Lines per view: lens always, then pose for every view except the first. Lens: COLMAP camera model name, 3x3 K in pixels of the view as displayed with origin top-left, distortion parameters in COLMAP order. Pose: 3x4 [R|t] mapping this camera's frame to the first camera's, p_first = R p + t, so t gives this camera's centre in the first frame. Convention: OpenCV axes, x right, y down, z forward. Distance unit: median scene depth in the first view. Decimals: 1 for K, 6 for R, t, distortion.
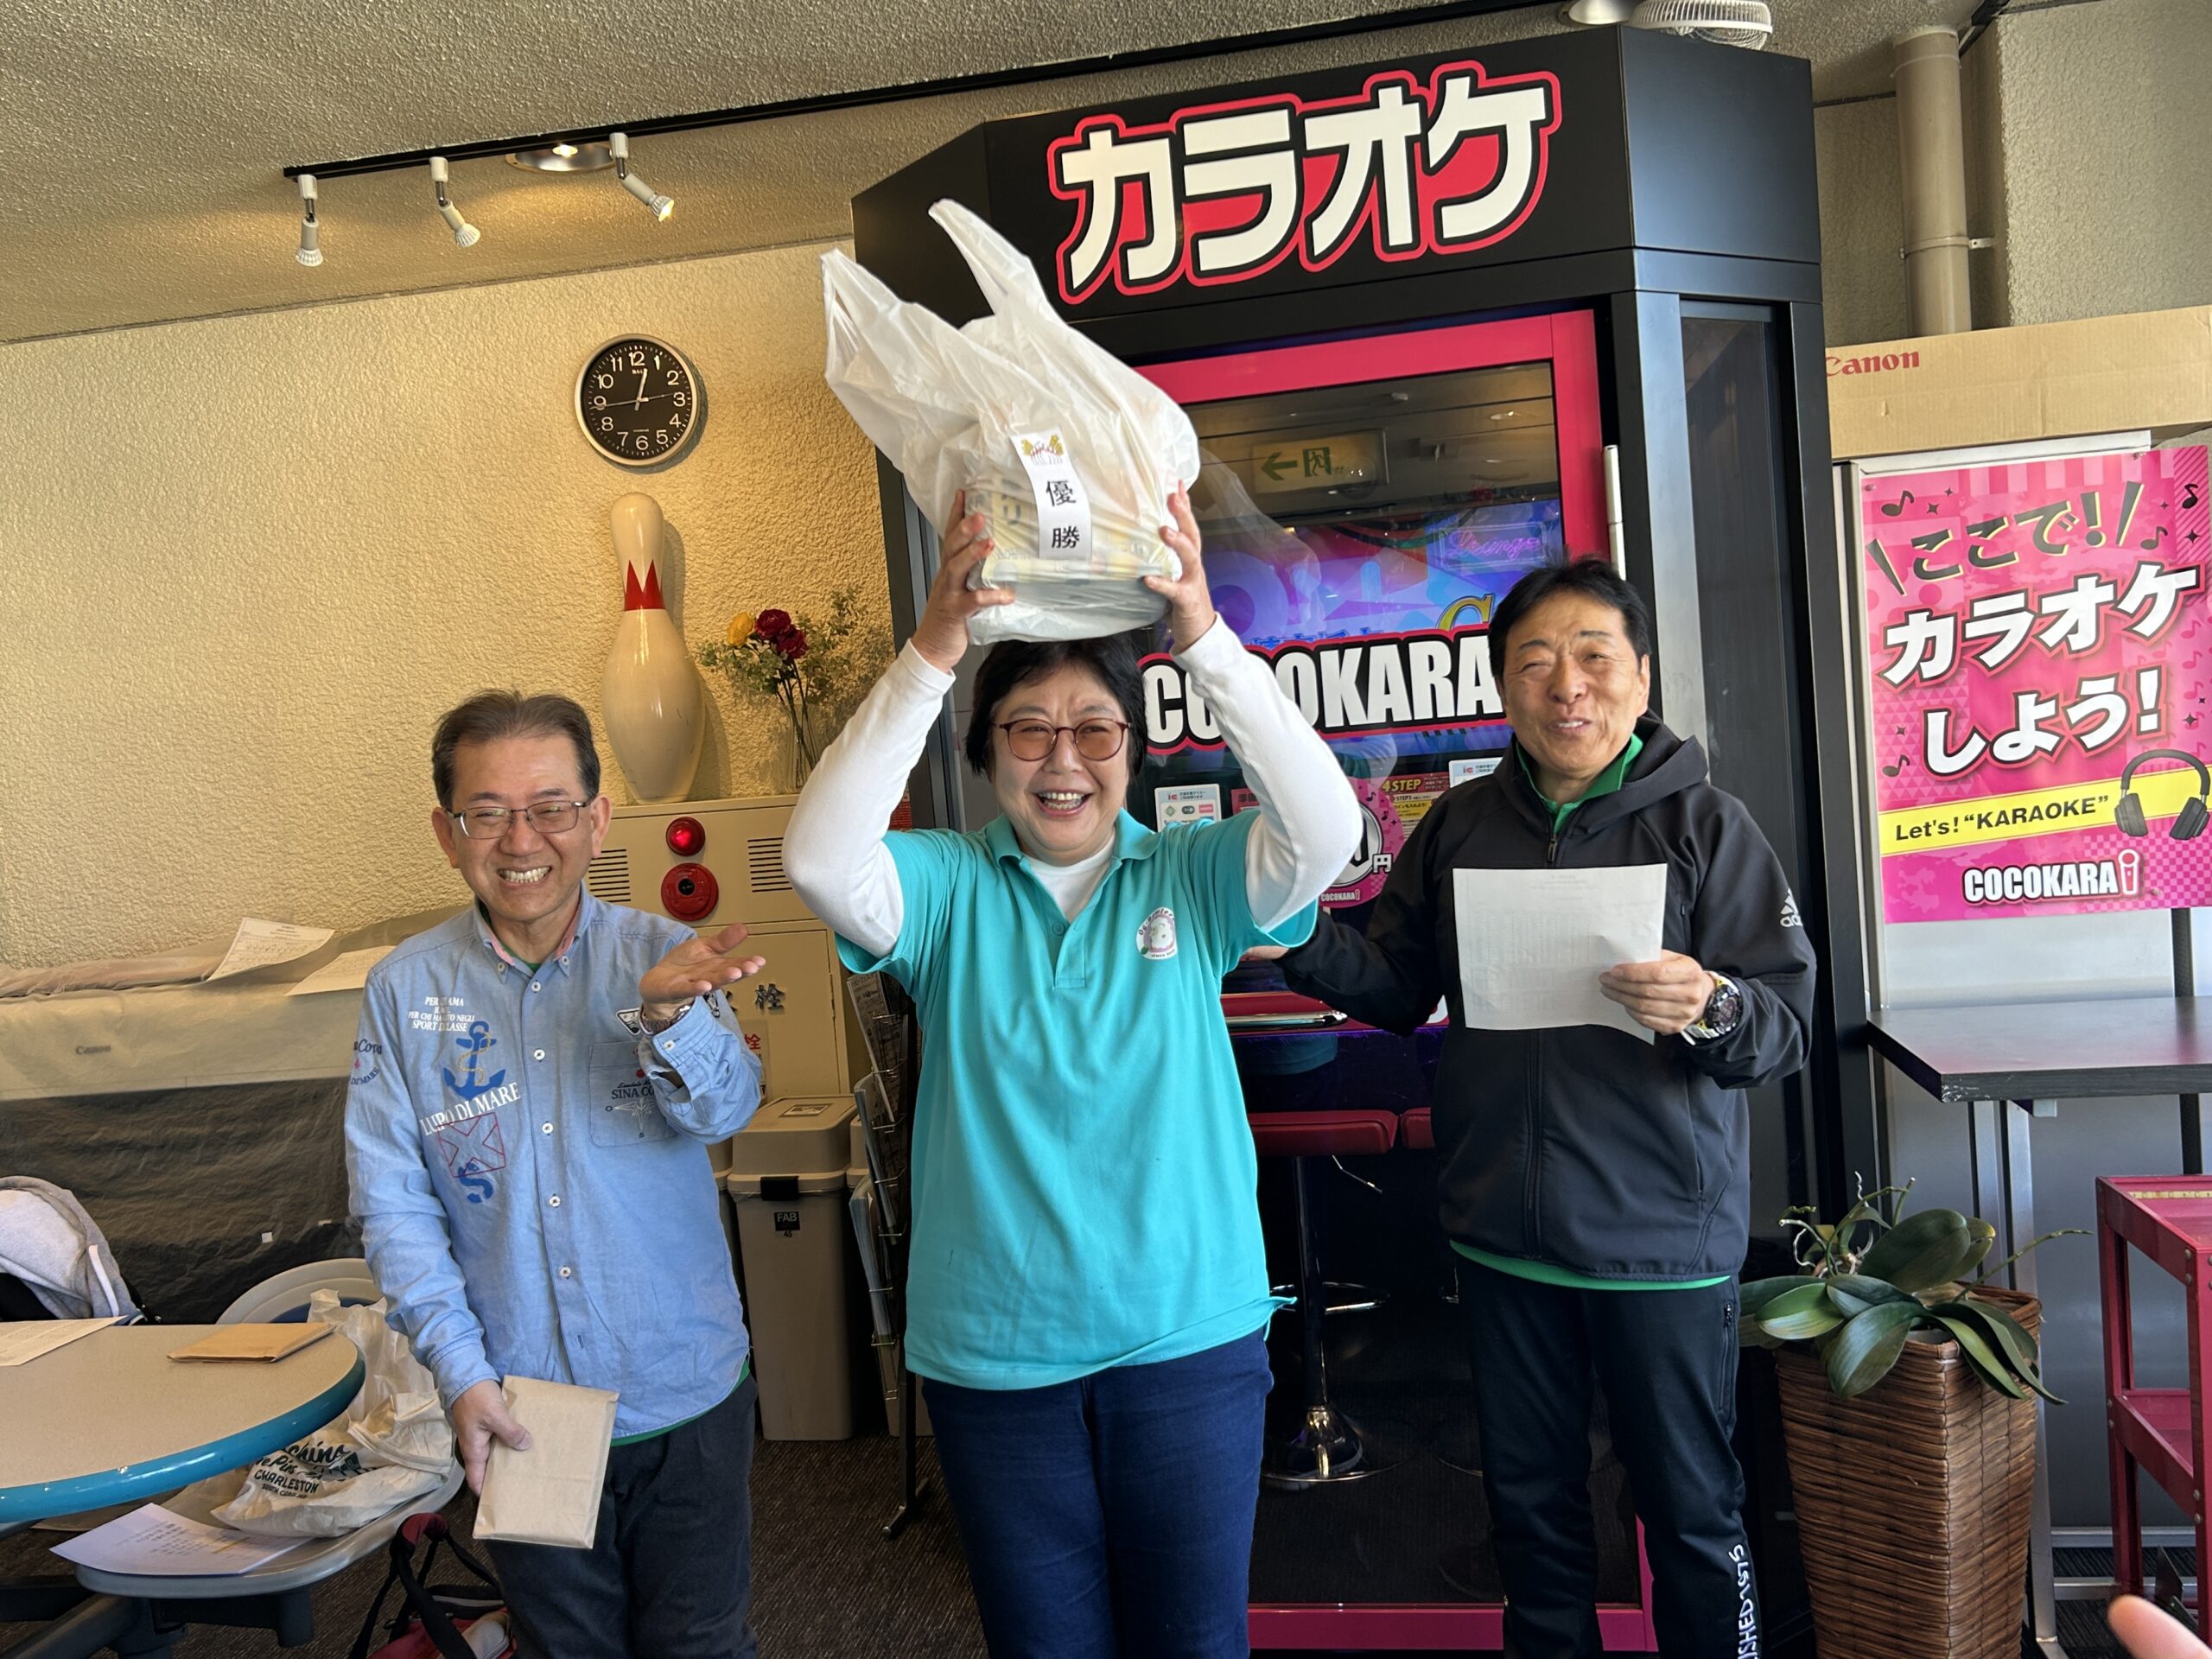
lens RADIAL K [[1914.3, 0, 1065.1], [0, 1914.3, 797.7], [0, 0, 1]] dist [0.017834, -0.015000]
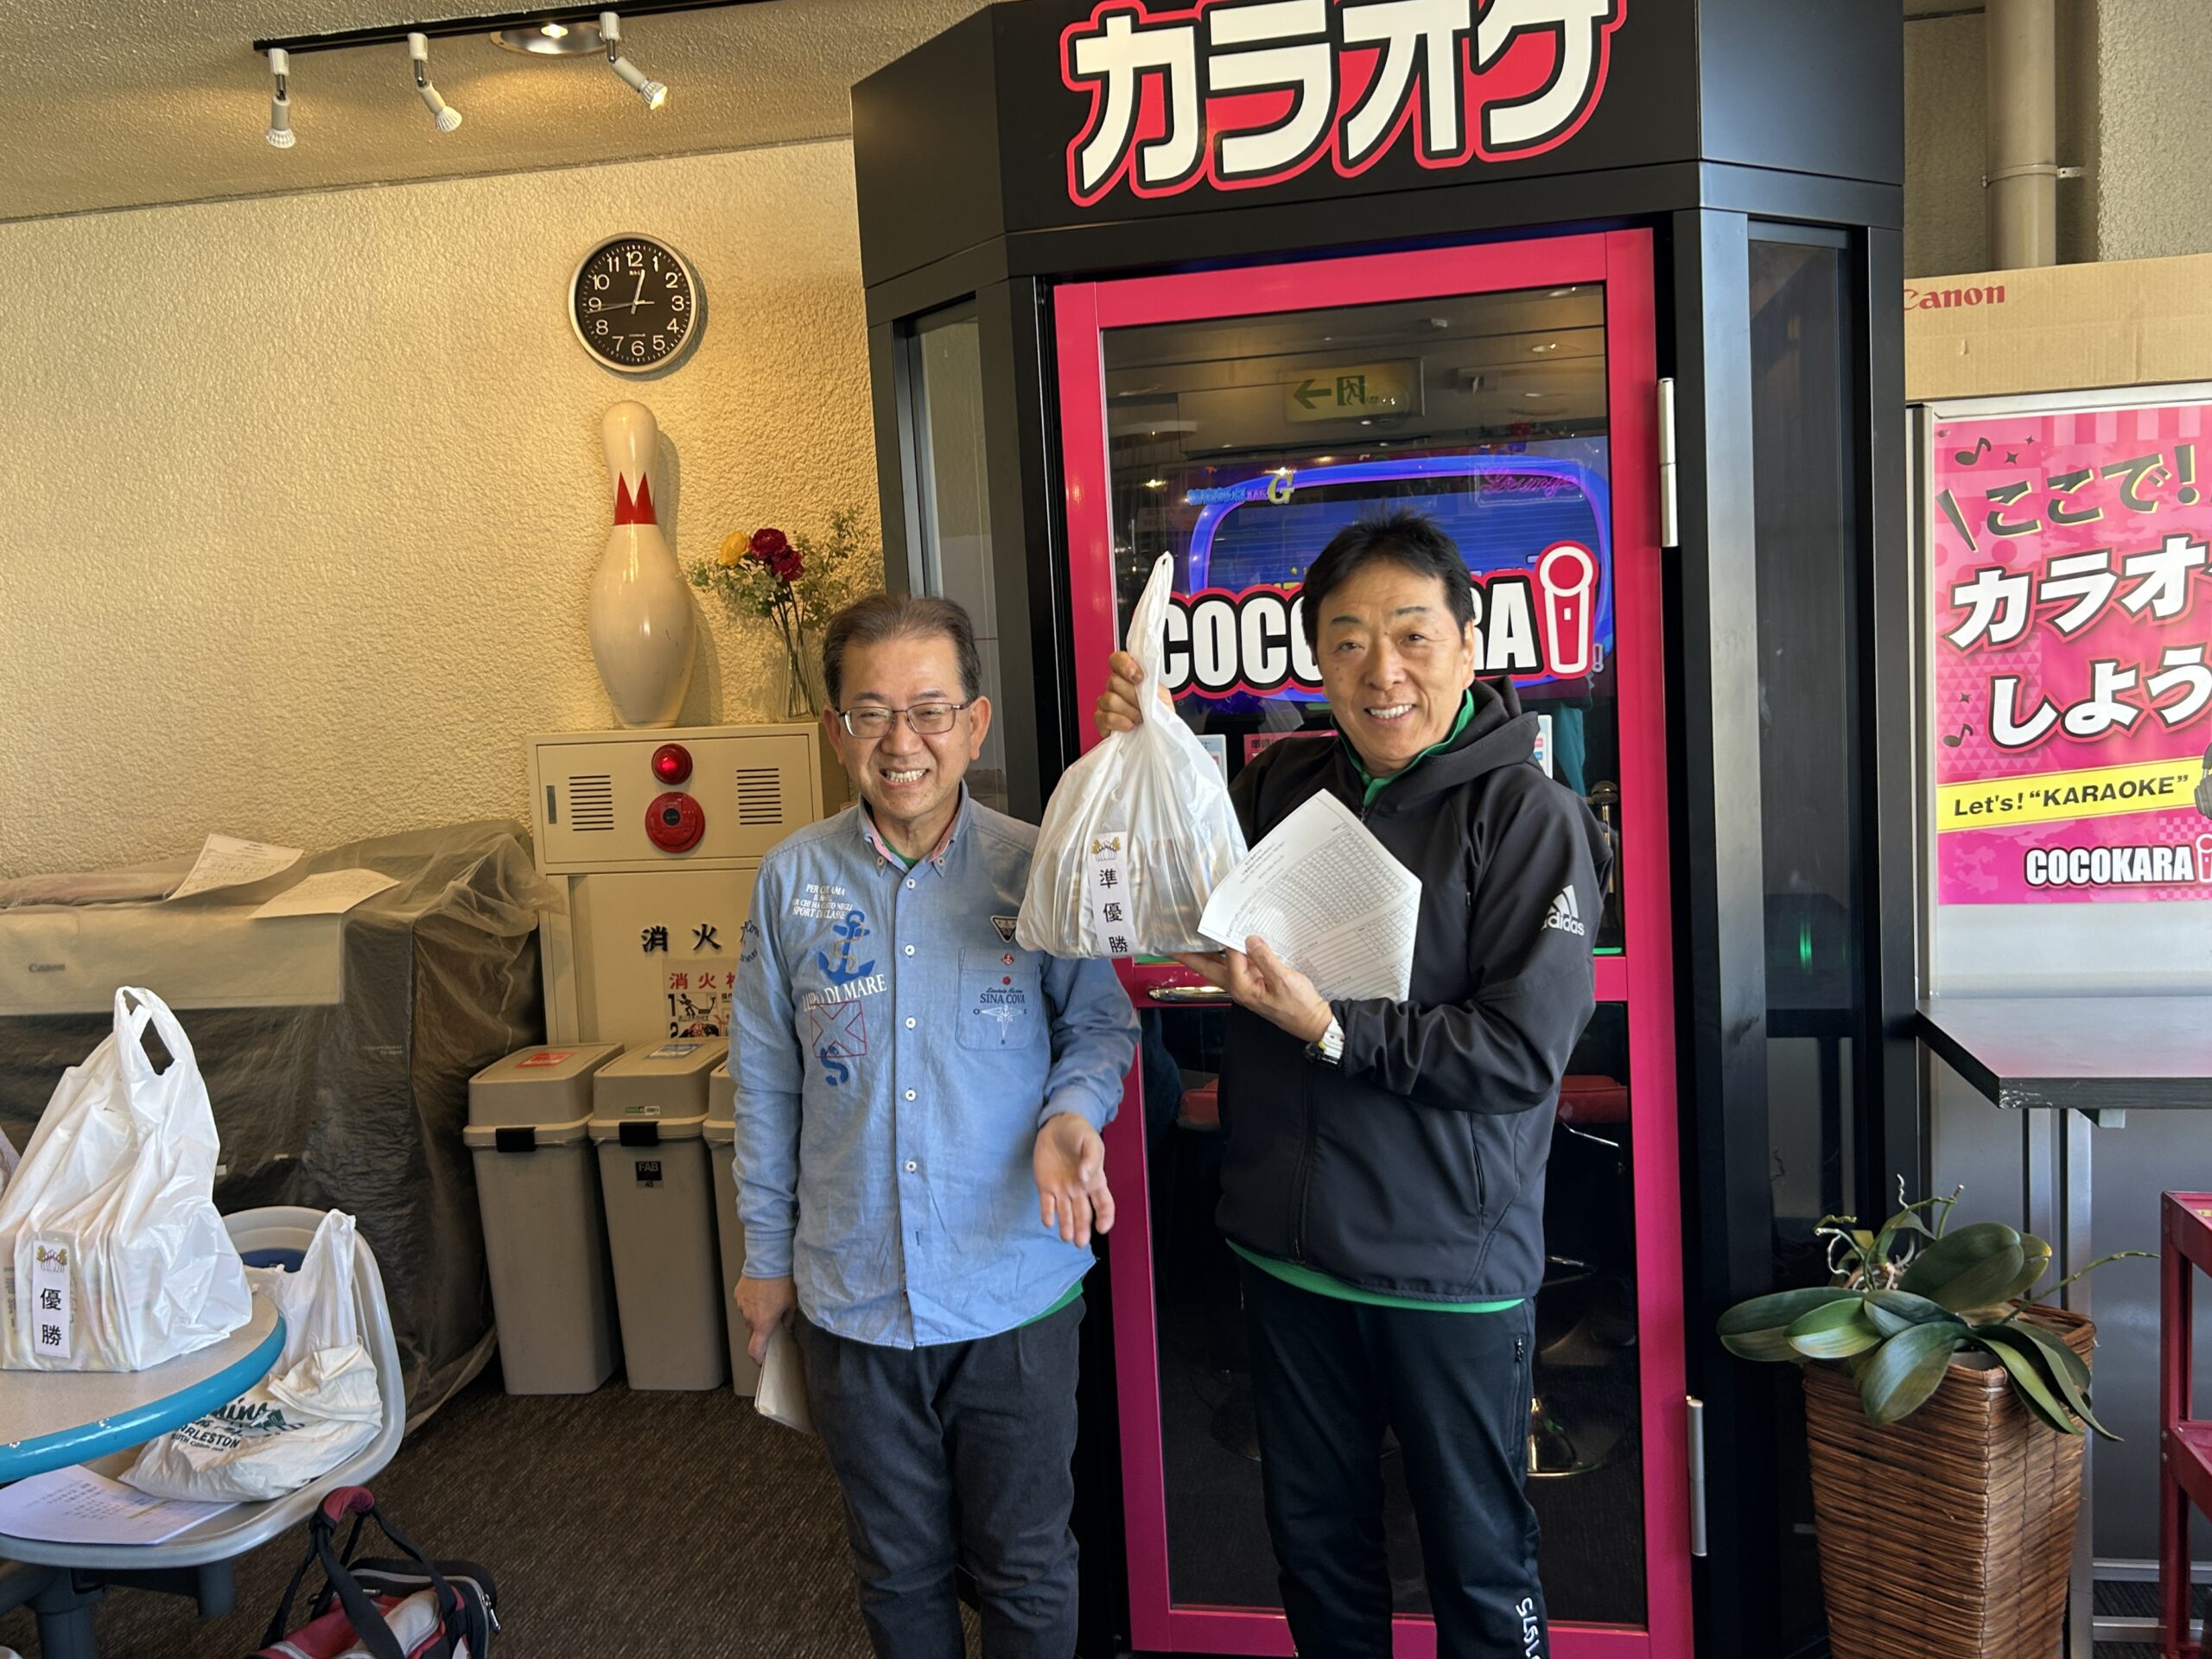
lens RADIAL K [[1914.3, 0, 1064.4], [0, 1914.3, 778.8], [0, 0, 1]] dist [0.017834, -0.015000]
pose [[0.999428, 0.031638, -0.011978, 0.011884], [-0.031270, 0.999067, 0.029781, -0.008854], [0.012909, -0.029389, 0.999485, 0.059963]]
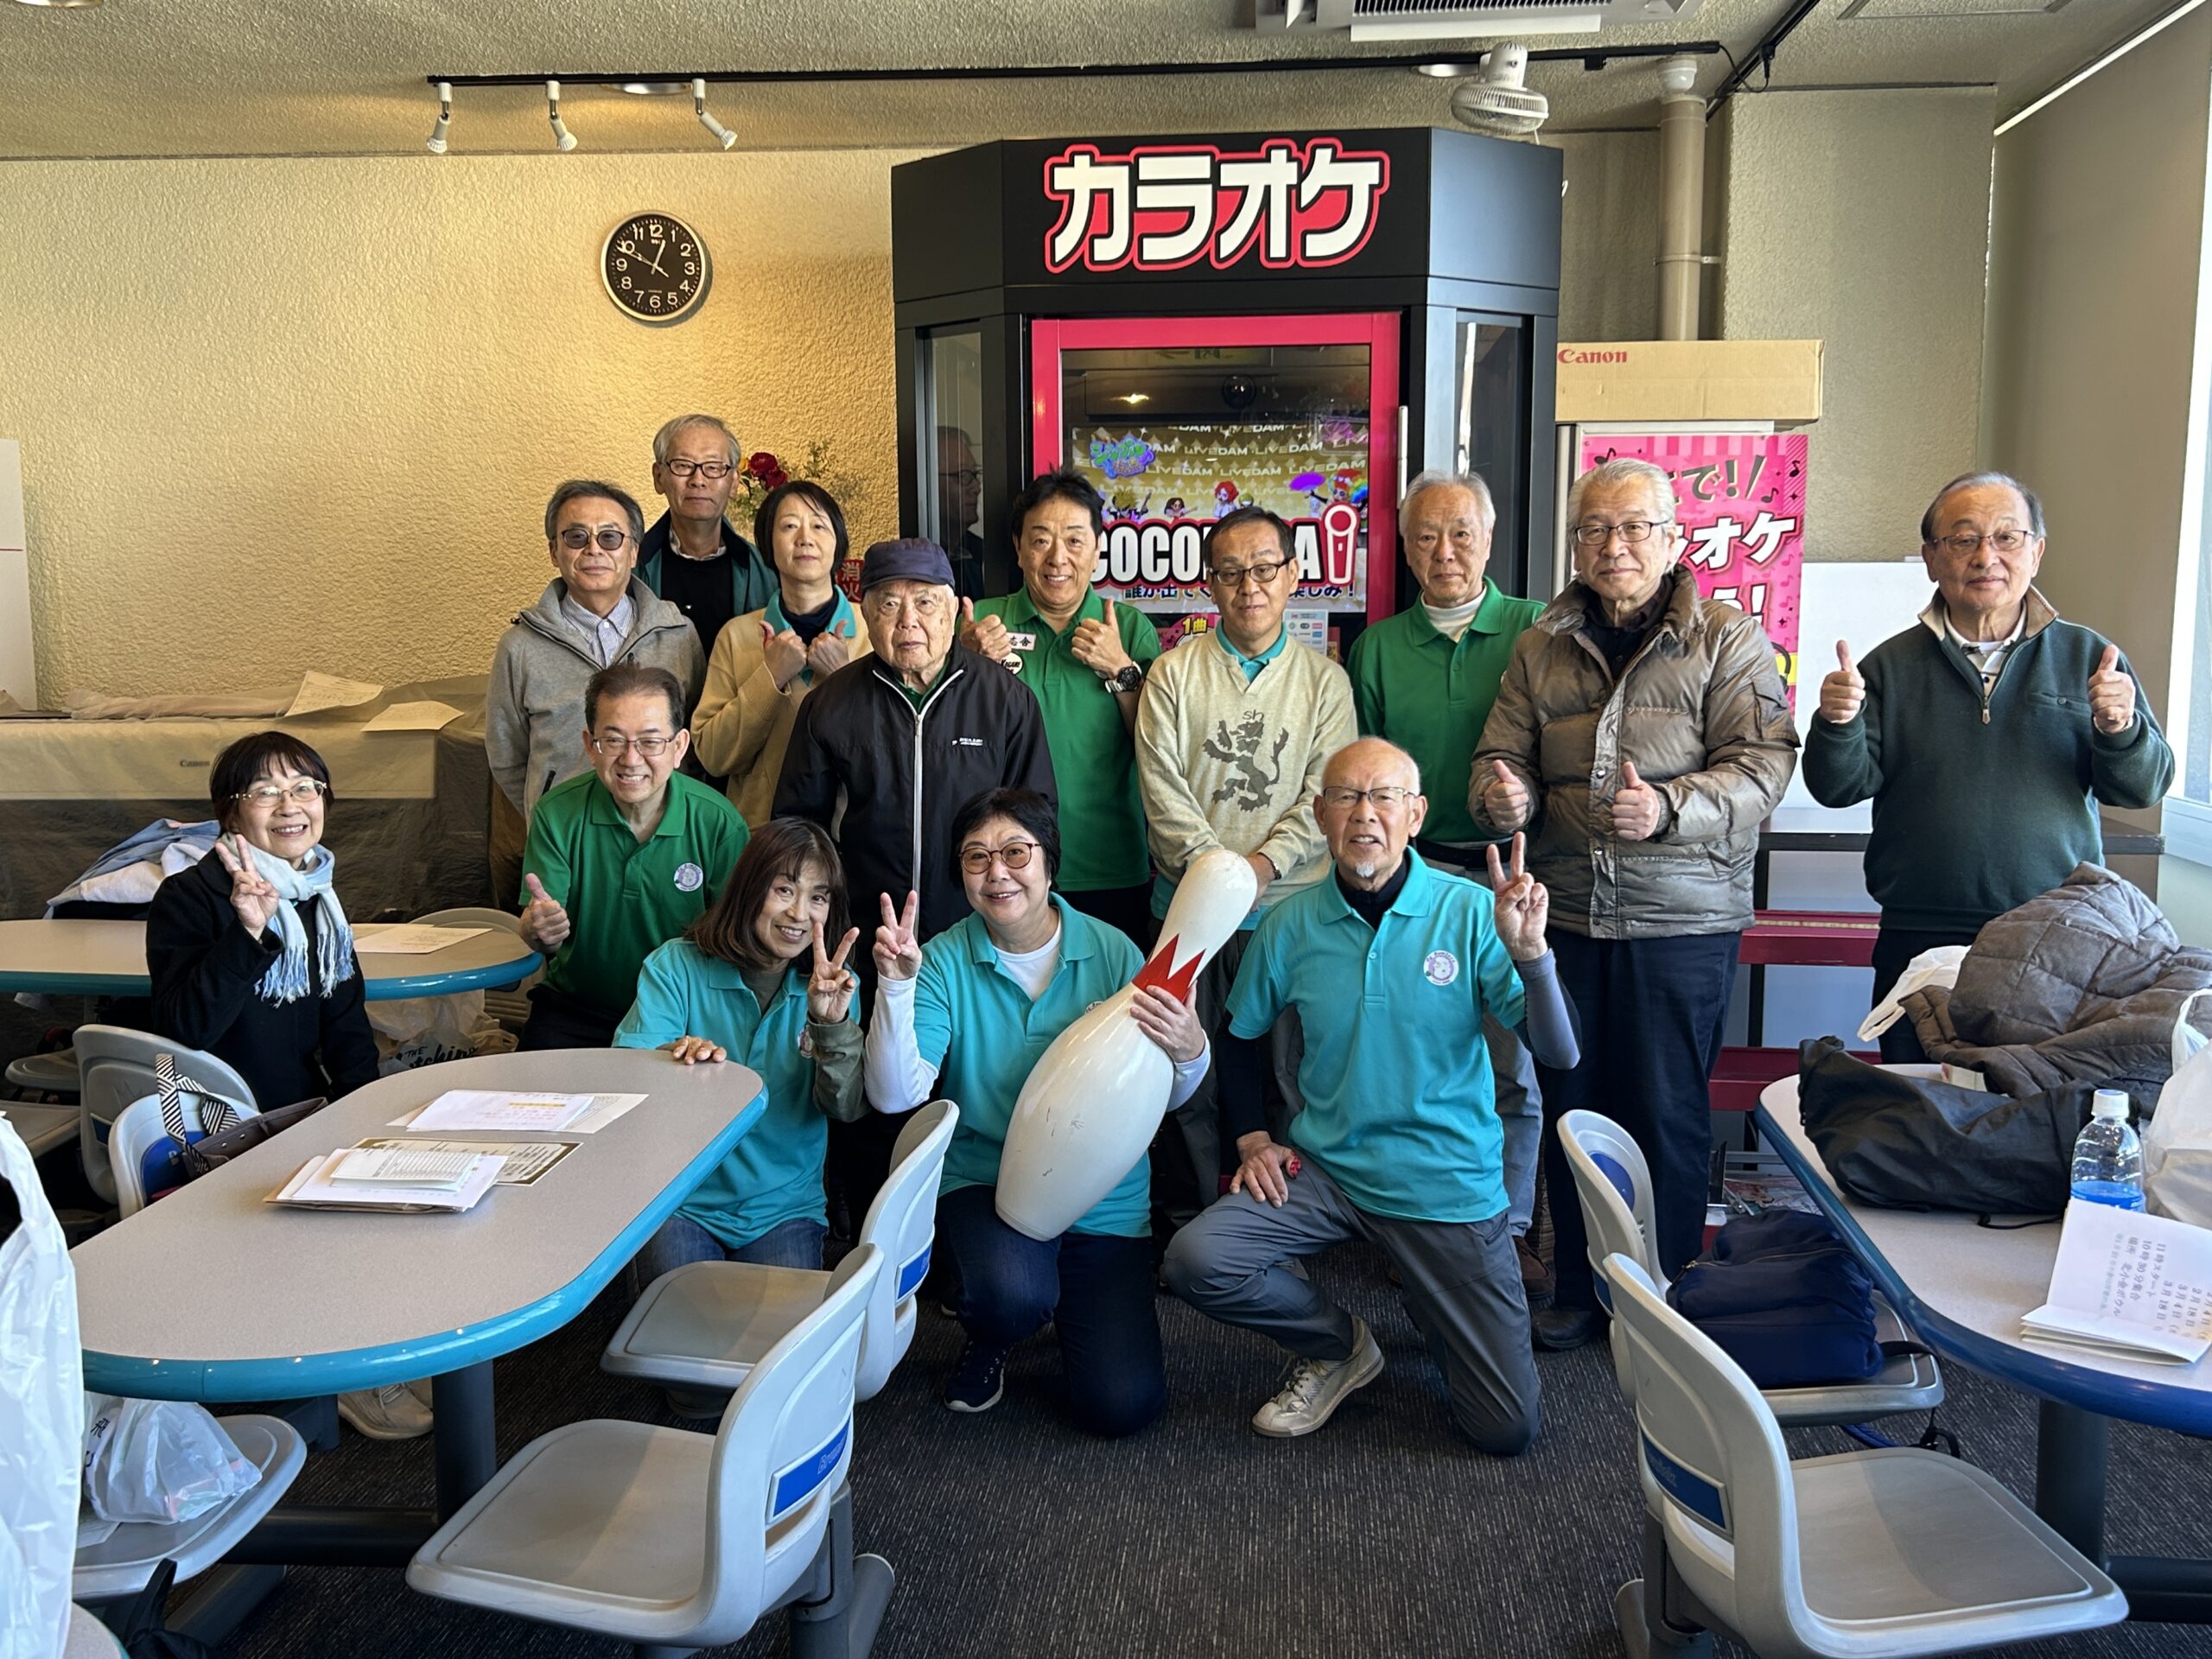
lens RADIAL K [[2206.2, 0, 1087.8], [0, 2206.2, 820.2], [0, 0, 1]] dist [0.020500, 0.000000]
pose [[0.992848, 0.070290, 0.096495, -0.082617], [-0.076711, 0.994963, 0.064527, 0.036879], [-0.091474, -0.071468, 0.993240, -0.560697]]
